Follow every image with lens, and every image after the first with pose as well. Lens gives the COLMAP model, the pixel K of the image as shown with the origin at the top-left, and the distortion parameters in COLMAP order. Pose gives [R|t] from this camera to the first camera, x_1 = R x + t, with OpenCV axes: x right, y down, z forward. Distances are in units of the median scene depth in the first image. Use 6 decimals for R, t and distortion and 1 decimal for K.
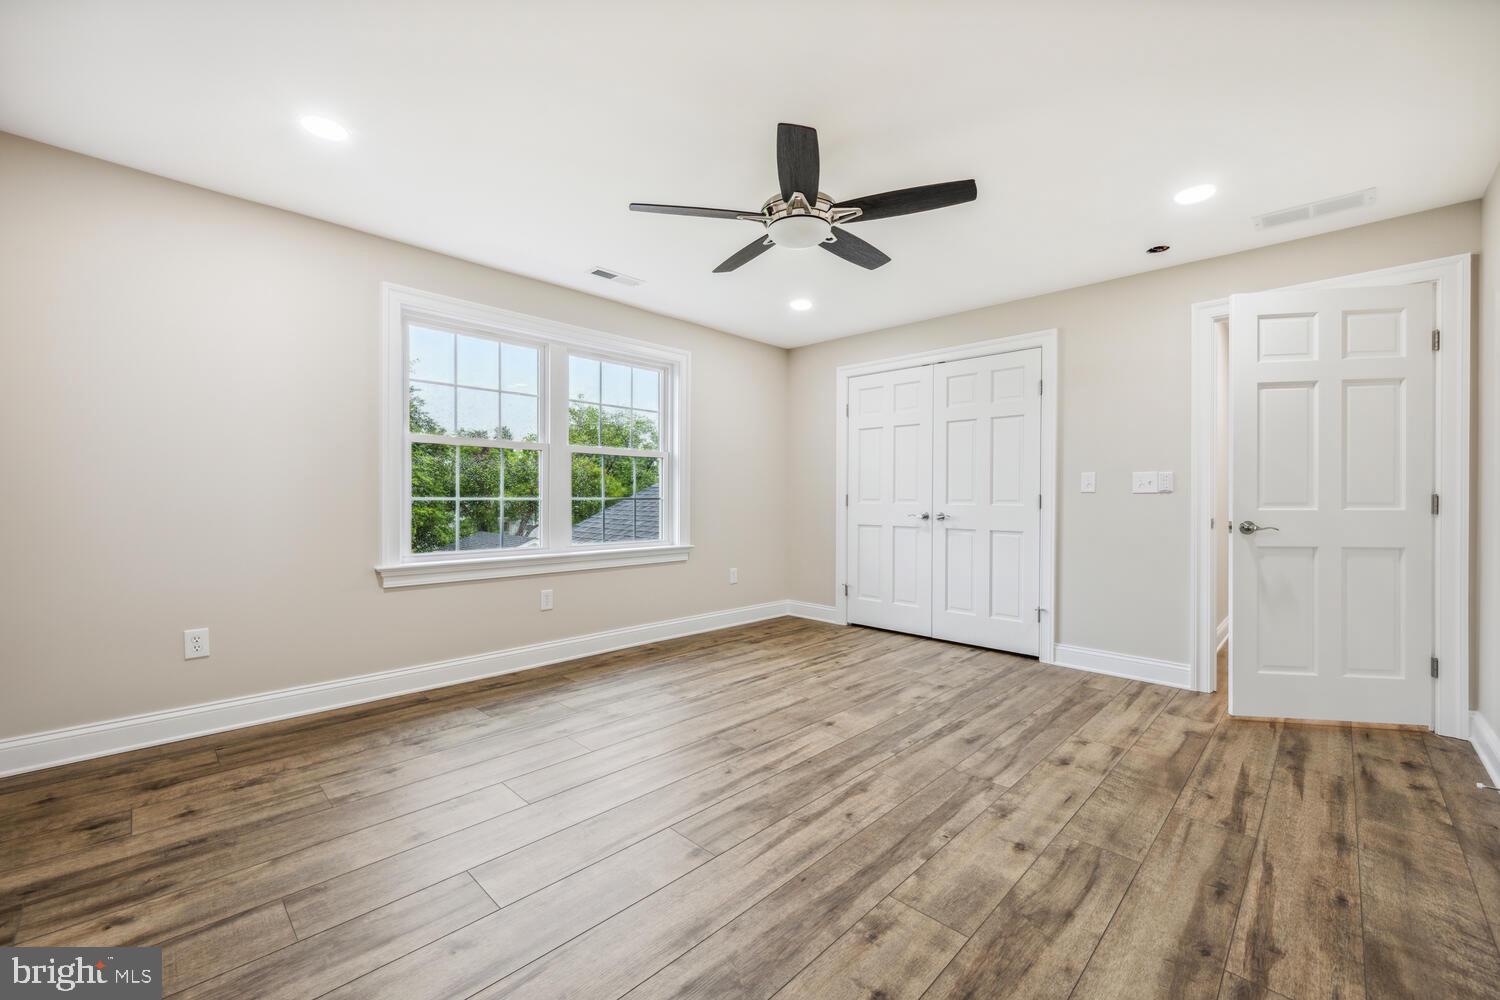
lens RADIAL K [[609.2, 0, 752.1], [0, 609.2, 483.3], [0, 0, 1]] dist [-0.007353, 0.000597]
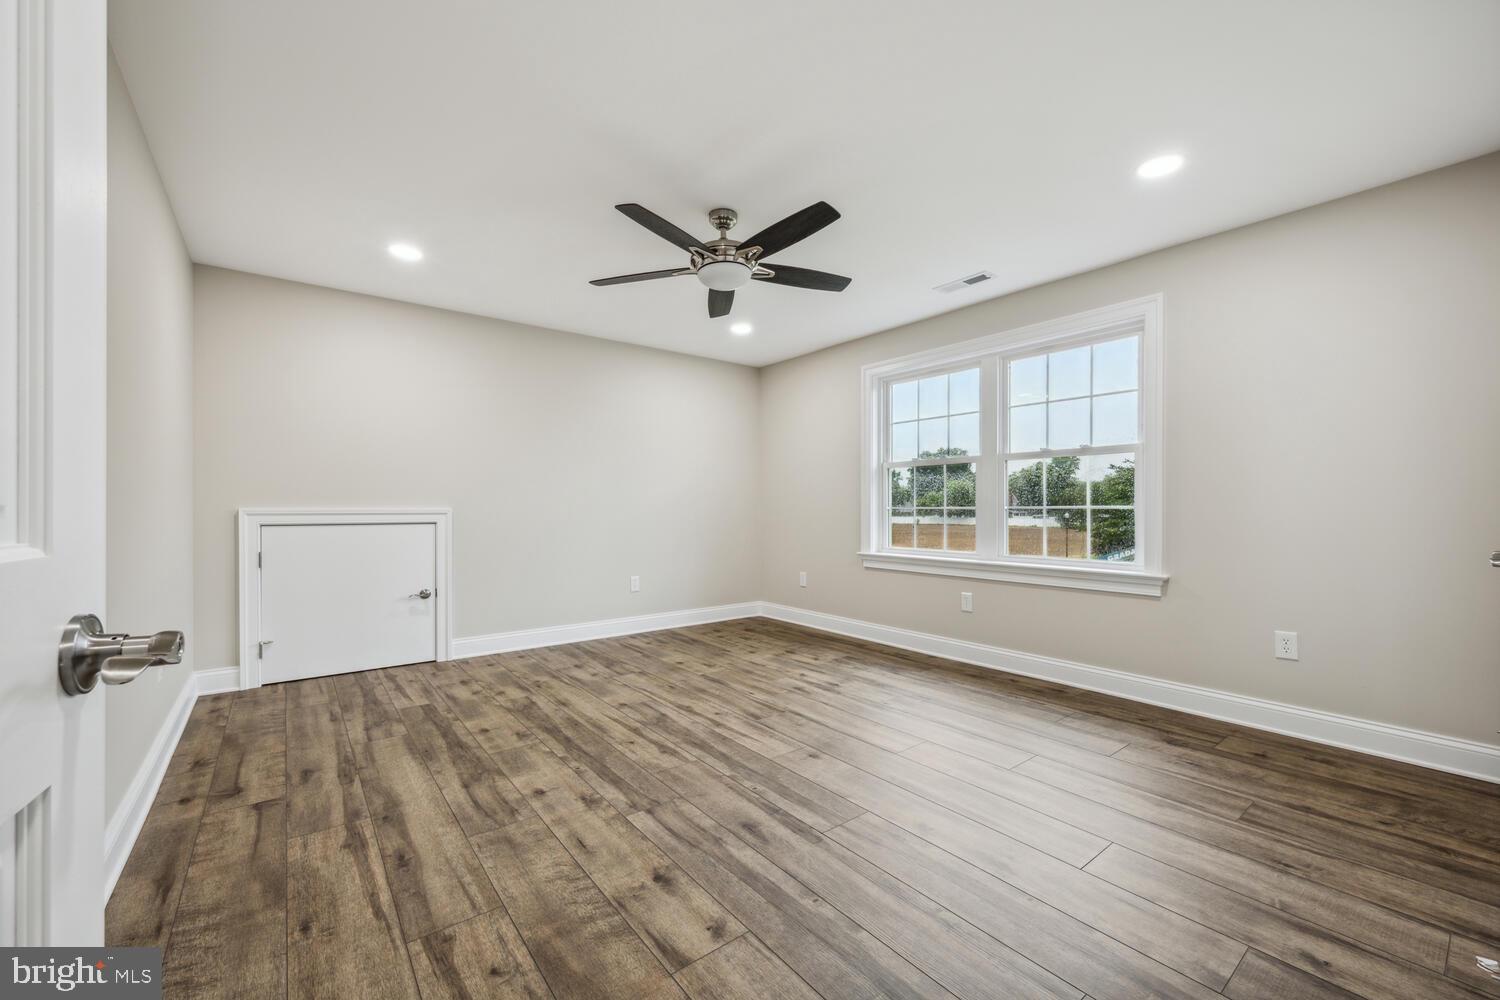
lens RADIAL K [[591.4, 0, 750.0], [0, 591.4, 500.0], [0, 0, 1]] dist [0.000176, 0.000072]
pose [[-0.134157, -0.011940, -0.990888, 1.372692], [0.026440, 0.999528, -0.015623, 0.032363], [0.990607, -0.028295, -0.133778, 1.390233]]
